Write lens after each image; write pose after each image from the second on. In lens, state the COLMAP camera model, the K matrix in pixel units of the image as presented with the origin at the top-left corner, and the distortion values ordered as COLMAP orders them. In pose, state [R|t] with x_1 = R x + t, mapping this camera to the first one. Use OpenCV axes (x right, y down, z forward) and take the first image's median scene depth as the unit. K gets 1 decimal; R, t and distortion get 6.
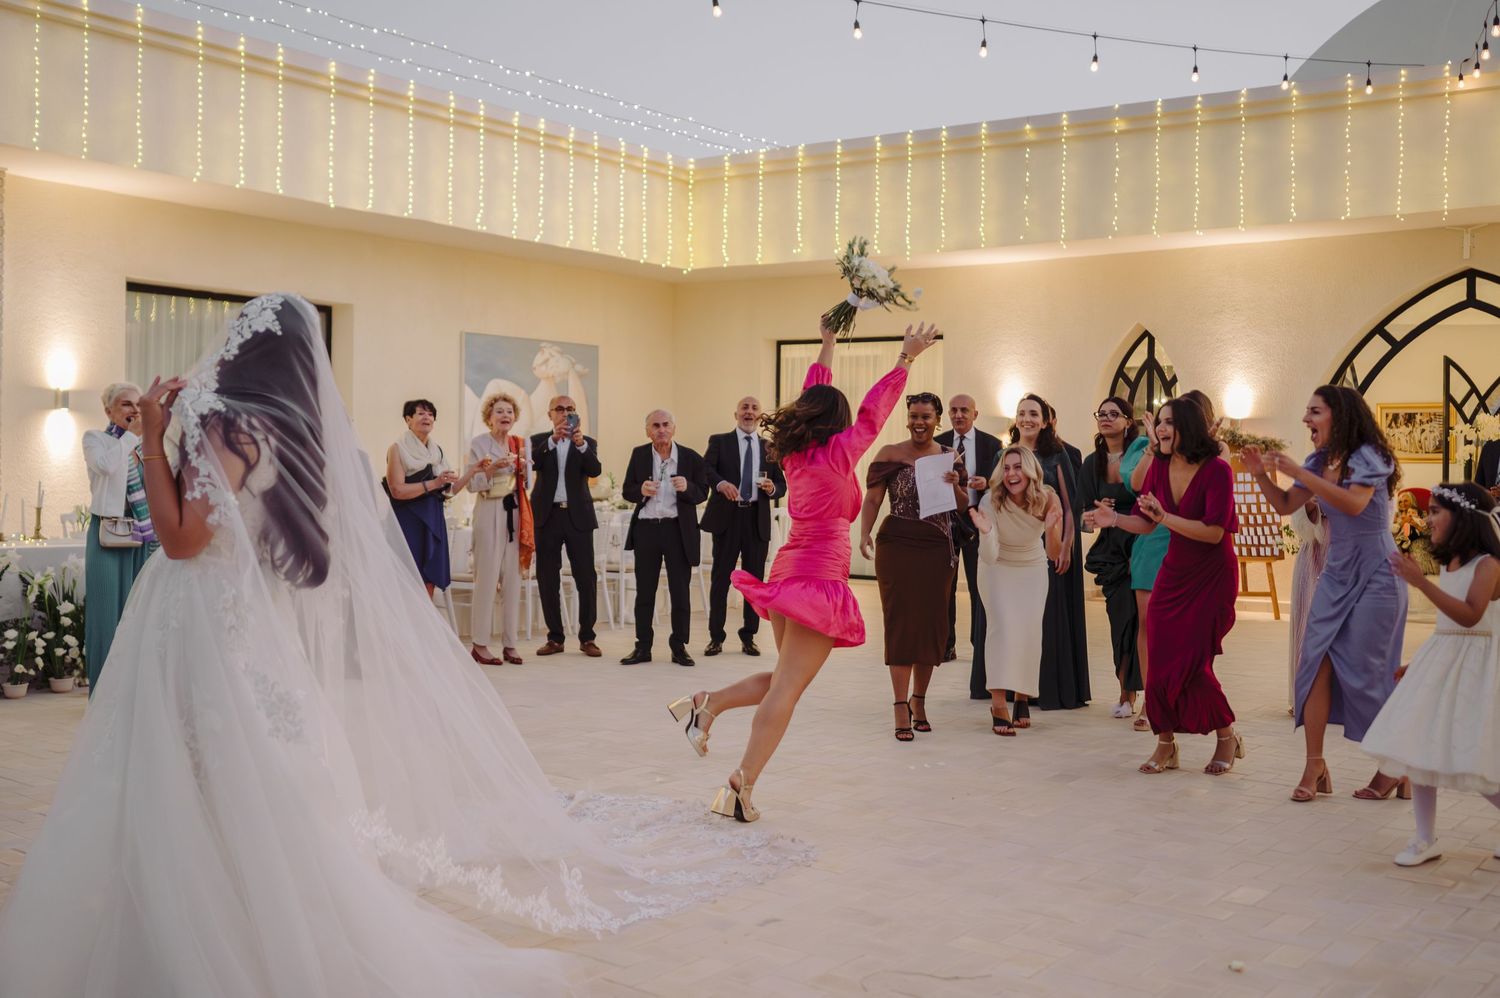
lens RADIAL K [[1512.9, 0, 750.0], [0, 1512.9, 499.0], [0, 0, 1]] dist [0.010885, 0.018460]
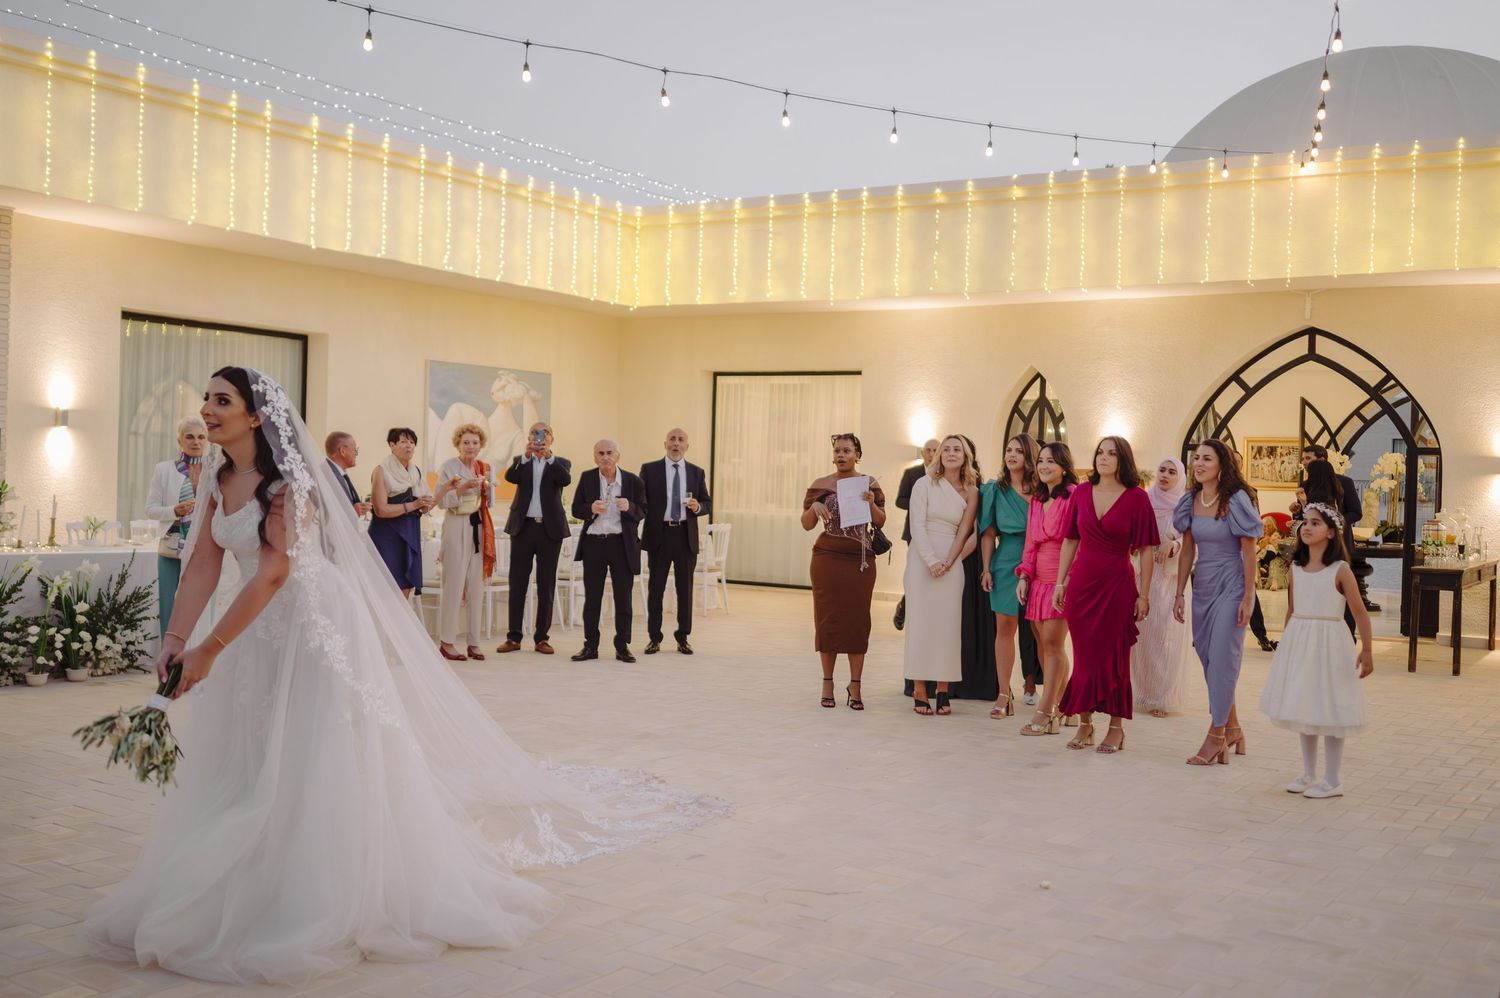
lens RADIAL K [[1467.8, 0, 822.1], [0, 1467.8, 496.1], [0, 0, 1]] dist [0.018728, 0.010295]
pose [[0.995592, 0.017510, 0.092136, -0.000559], [-0.016845, 0.999826, -0.007992, -0.007848], [-0.092260, 0.006405, 0.995714, -0.099832]]
